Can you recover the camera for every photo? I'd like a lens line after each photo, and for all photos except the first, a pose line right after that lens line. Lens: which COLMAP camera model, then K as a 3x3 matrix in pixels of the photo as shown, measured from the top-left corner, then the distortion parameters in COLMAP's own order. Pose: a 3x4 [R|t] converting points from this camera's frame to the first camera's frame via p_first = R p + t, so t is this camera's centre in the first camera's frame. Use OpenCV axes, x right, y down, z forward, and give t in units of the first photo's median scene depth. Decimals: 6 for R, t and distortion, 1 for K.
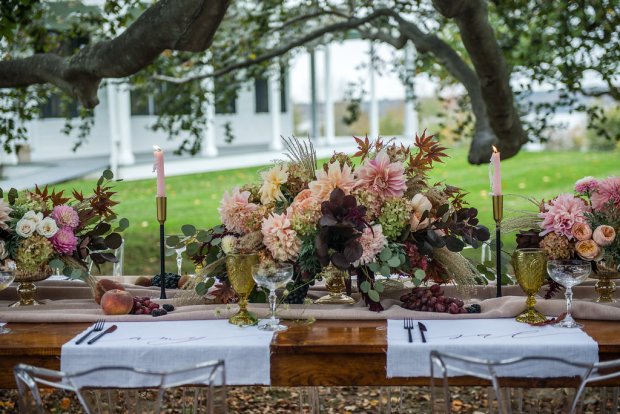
lens RADIAL K [[921.8, 0, 309.8], [0, 921.8, 207.6], [0, 0, 1]] dist [-0.015002, 0.000000]
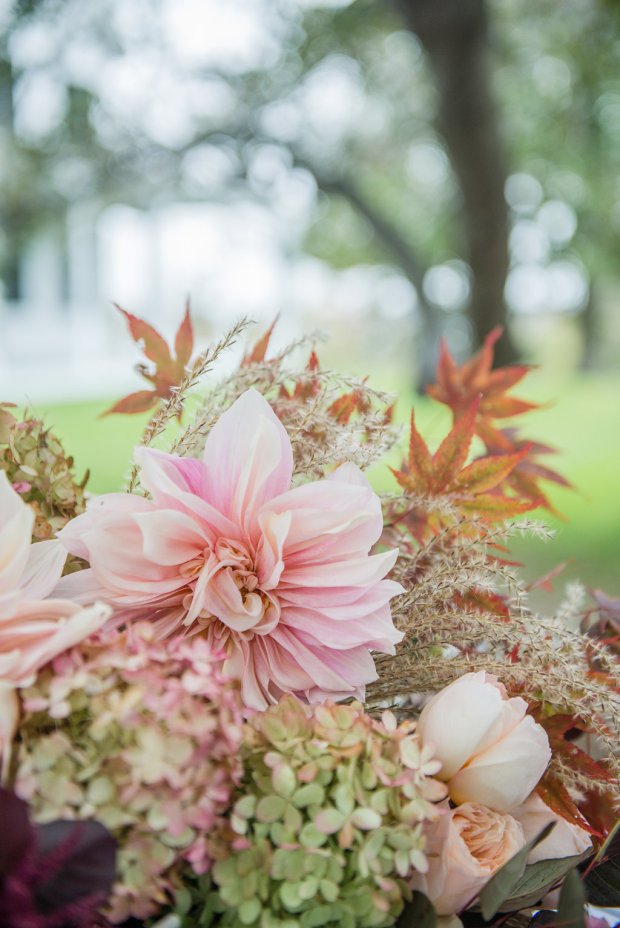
lens RADIAL K [[1379.7, 0, 310.2], [0, 1379.7, 463.4], [0, 0, 1]] dist [-0.015002, 0.000000]
pose [[0.991519, 0.016234, 0.128946, 0.059111], [-0.017354, 0.999821, 0.007560, -0.052955], [-0.128800, -0.009733, 0.991623, 0.765473]]
